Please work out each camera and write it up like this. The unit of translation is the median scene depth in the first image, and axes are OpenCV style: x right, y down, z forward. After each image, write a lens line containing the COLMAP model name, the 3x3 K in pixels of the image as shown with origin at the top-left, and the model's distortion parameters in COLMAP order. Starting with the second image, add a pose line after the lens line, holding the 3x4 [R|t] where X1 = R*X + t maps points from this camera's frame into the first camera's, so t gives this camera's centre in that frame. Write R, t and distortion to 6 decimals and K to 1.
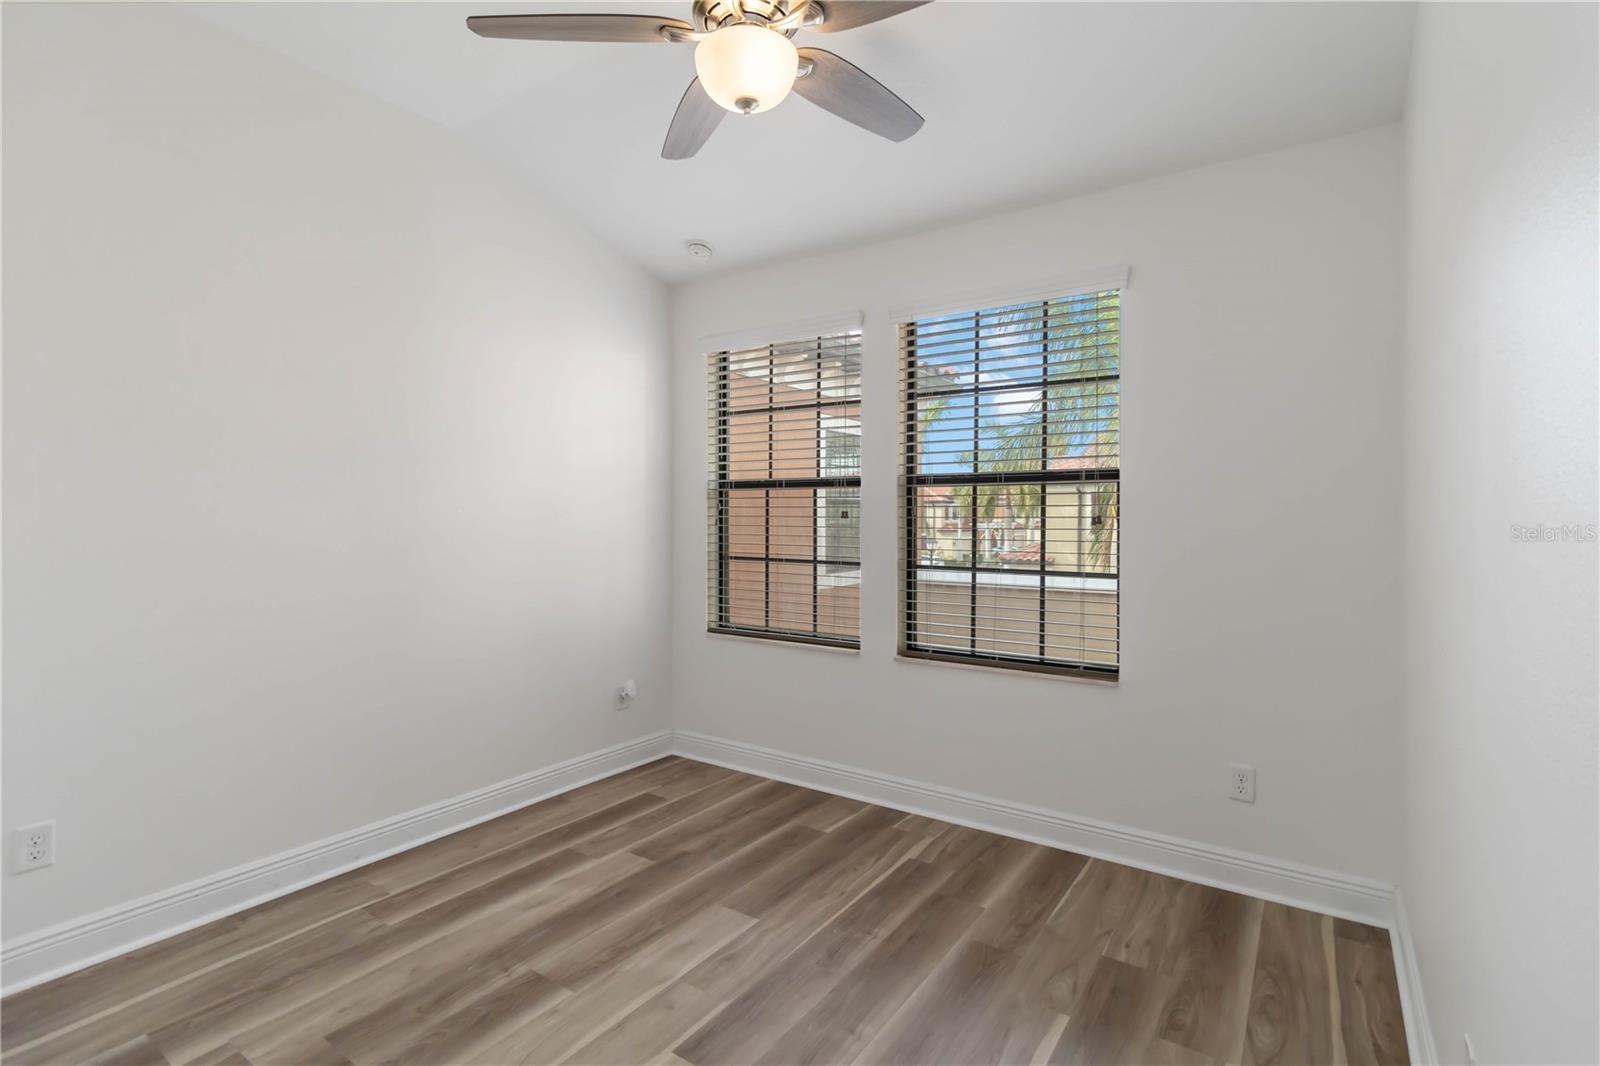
lens RADIAL K [[749.8, 0, 809.5], [0, 749.8, 522.7], [0, 0, 1]] dist [0.000602, -0.000305]
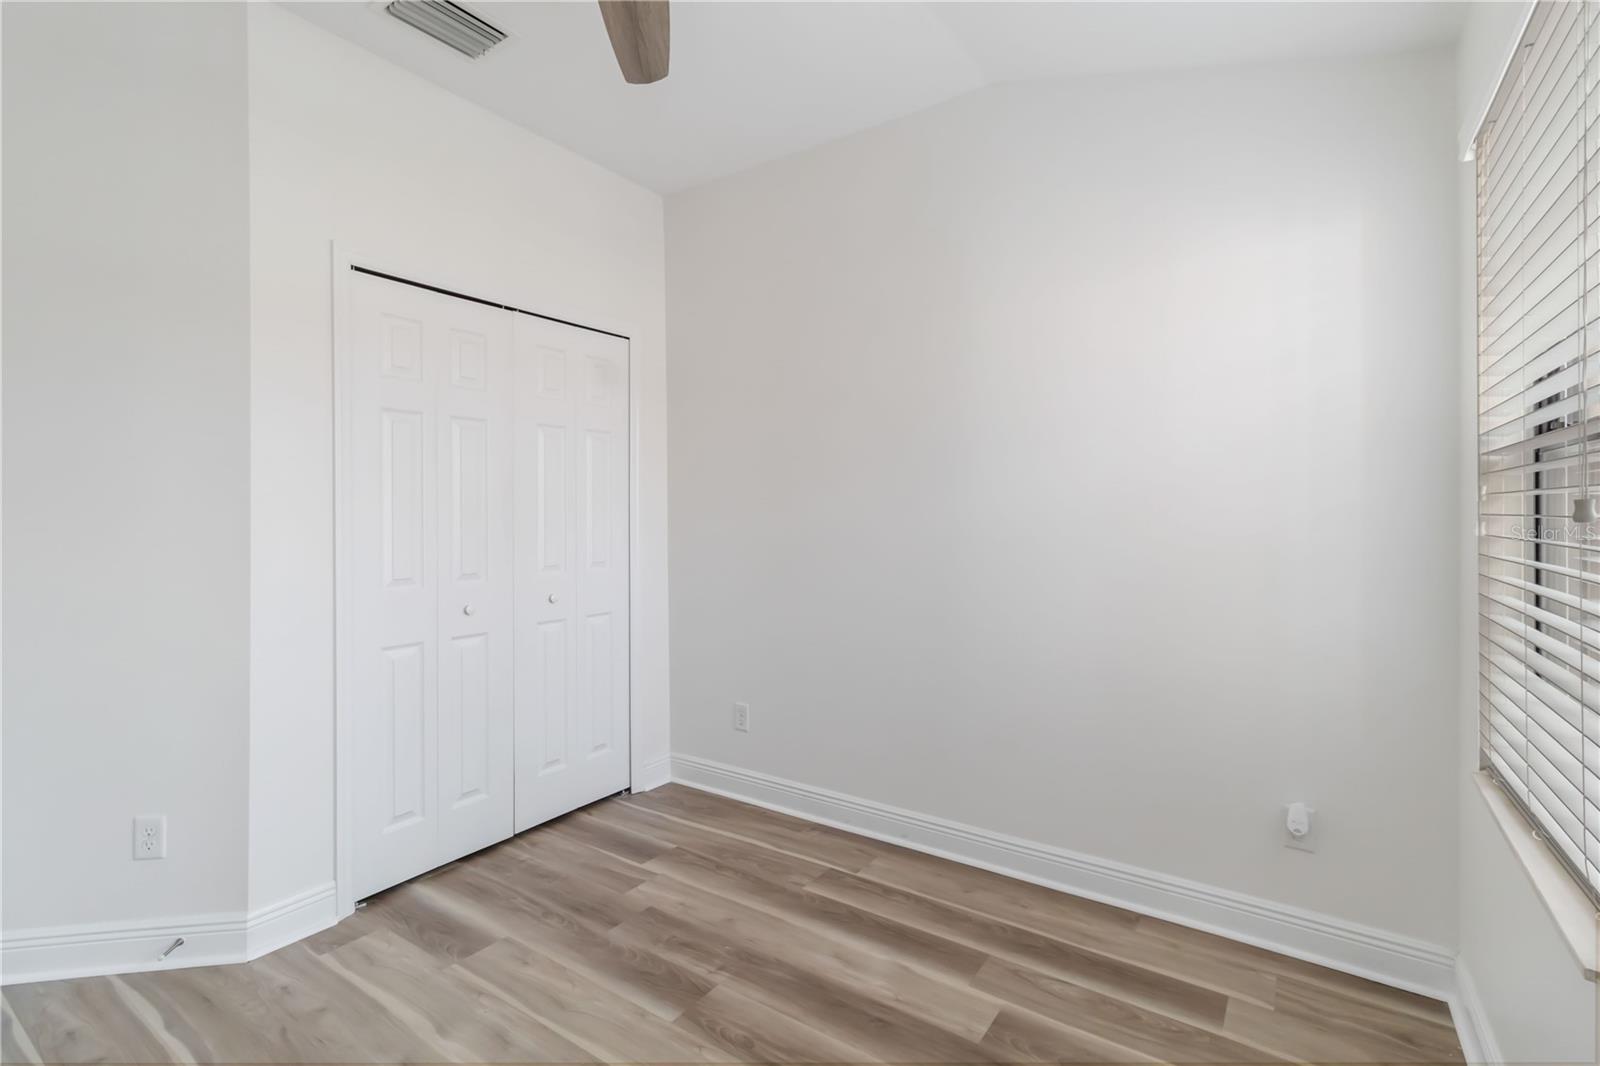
lens RADIAL K [[749.8, 0, 799.3], [0, 749.8, 525.3], [0, 0, 1]] dist [0.000602, -0.000305]
pose [[-0.022138, 0.010369, -0.999701, 0.520168], [-0.003010, 0.999941, 0.010439, -0.004384], [0.999750, 0.003240, -0.022106, 0.999923]]
